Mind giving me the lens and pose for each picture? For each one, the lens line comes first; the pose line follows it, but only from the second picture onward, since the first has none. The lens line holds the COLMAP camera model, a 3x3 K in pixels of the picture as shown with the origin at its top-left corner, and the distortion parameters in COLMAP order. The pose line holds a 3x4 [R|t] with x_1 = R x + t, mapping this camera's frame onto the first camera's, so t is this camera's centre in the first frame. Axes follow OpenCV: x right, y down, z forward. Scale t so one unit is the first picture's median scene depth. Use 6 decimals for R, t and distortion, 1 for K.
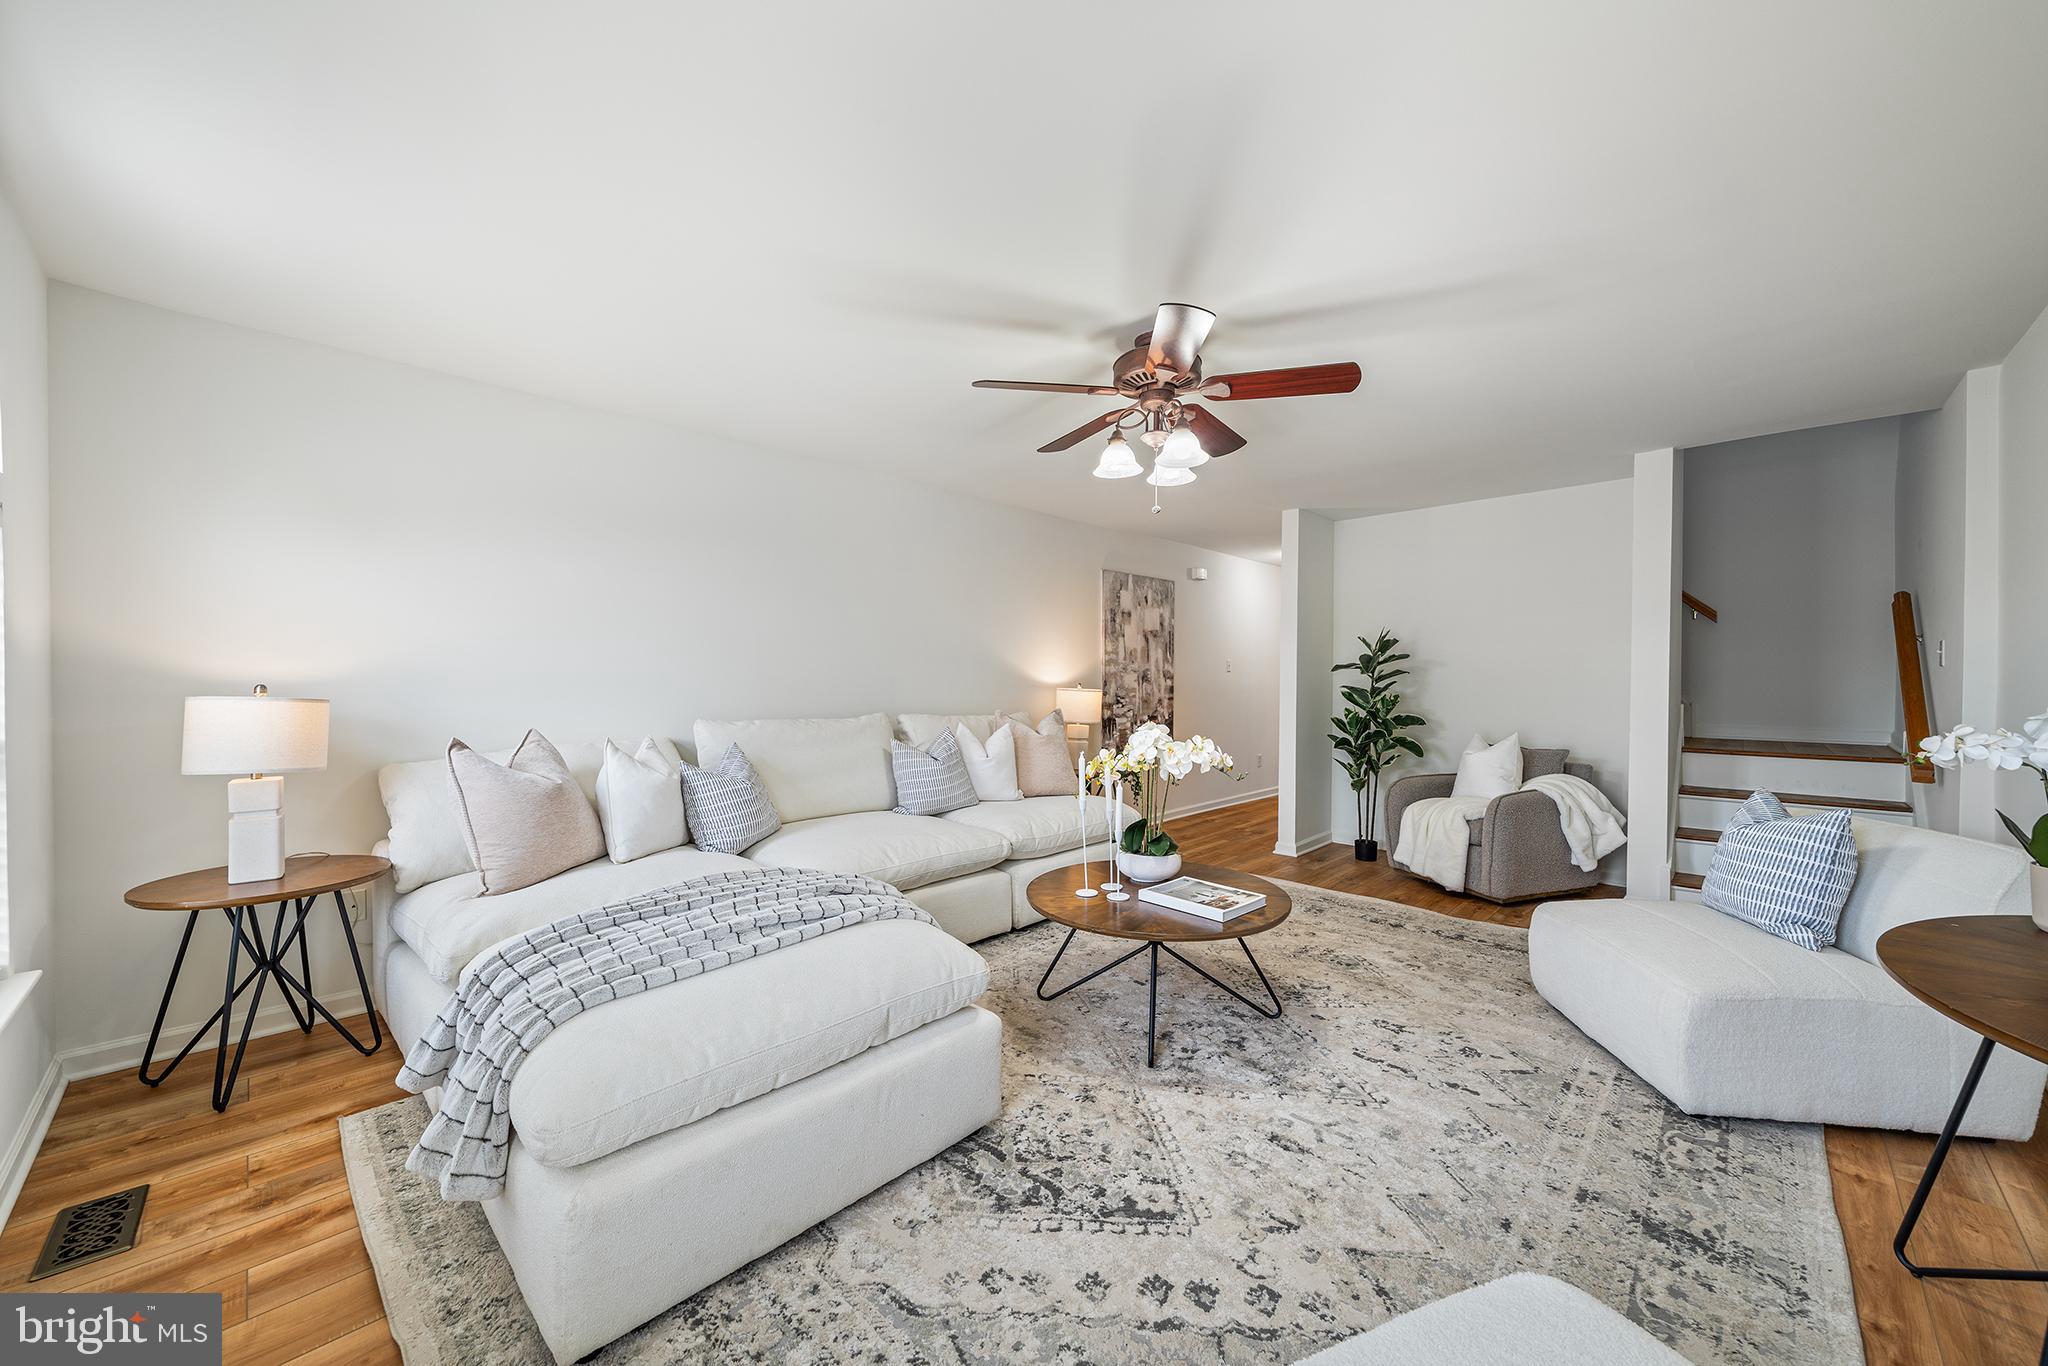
lens RADIAL K [[738.2, 0, 1025.1], [0, 738.2, 676.7], [0, 0, 1]] dist [-0.002204, -0.000413]
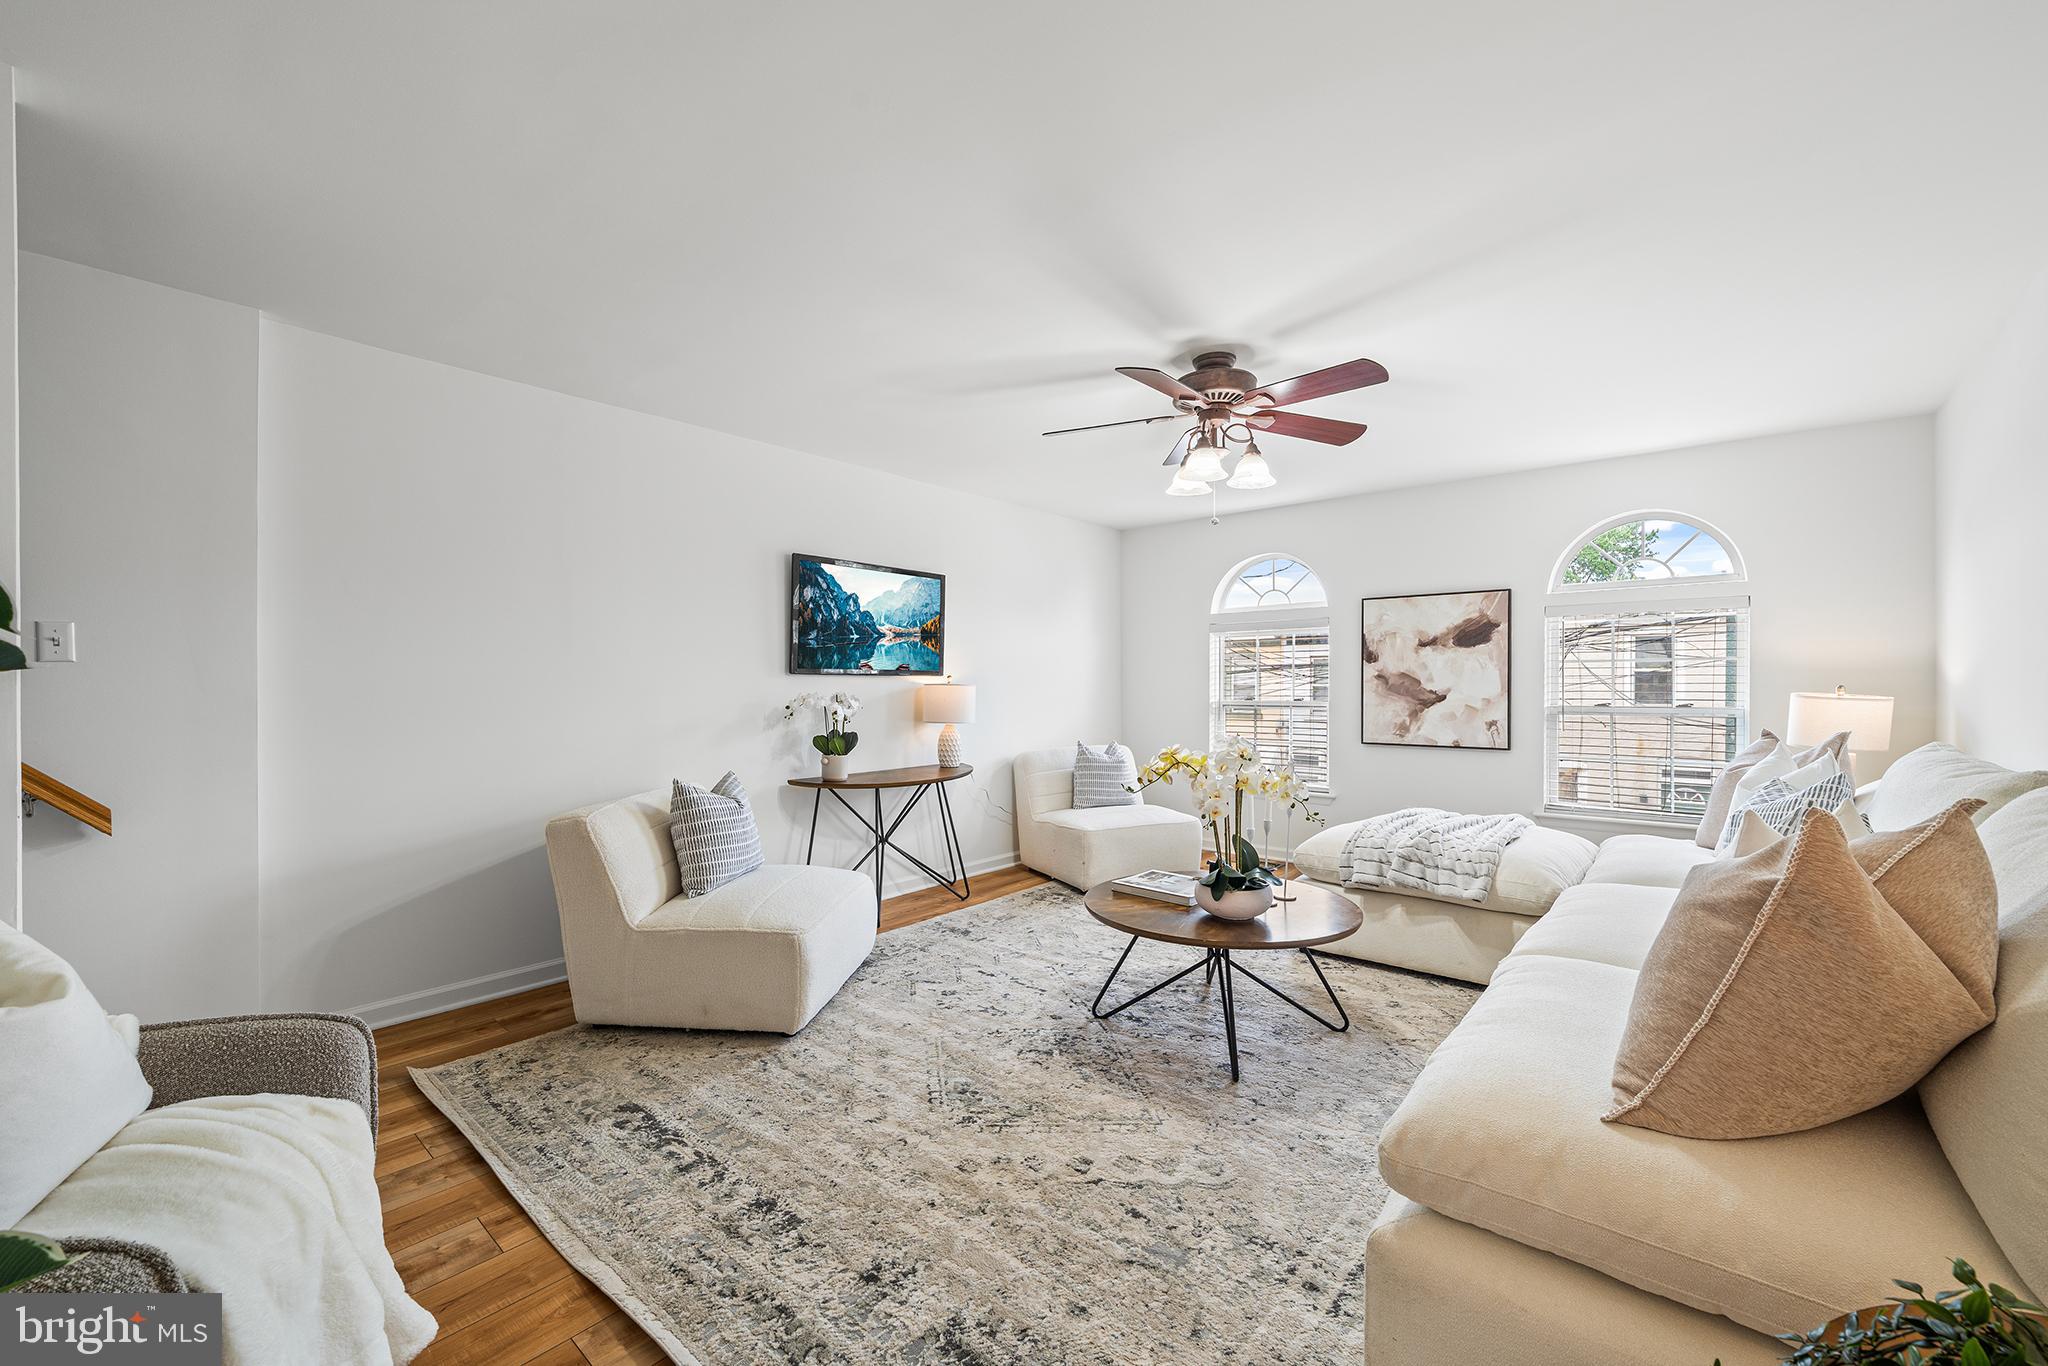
lens RADIAL K [[854.3, 0, 1024.0], [0, 854.3, 683.0], [0, 0, 1]] dist [-0.000016, -0.000048]
pose [[-0.997380, -0.003538, -0.072254, 0.581737], [-0.003278, 0.999988, -0.003720, 0.009407], [0.072266, -0.003474, -0.997379, 2.390690]]
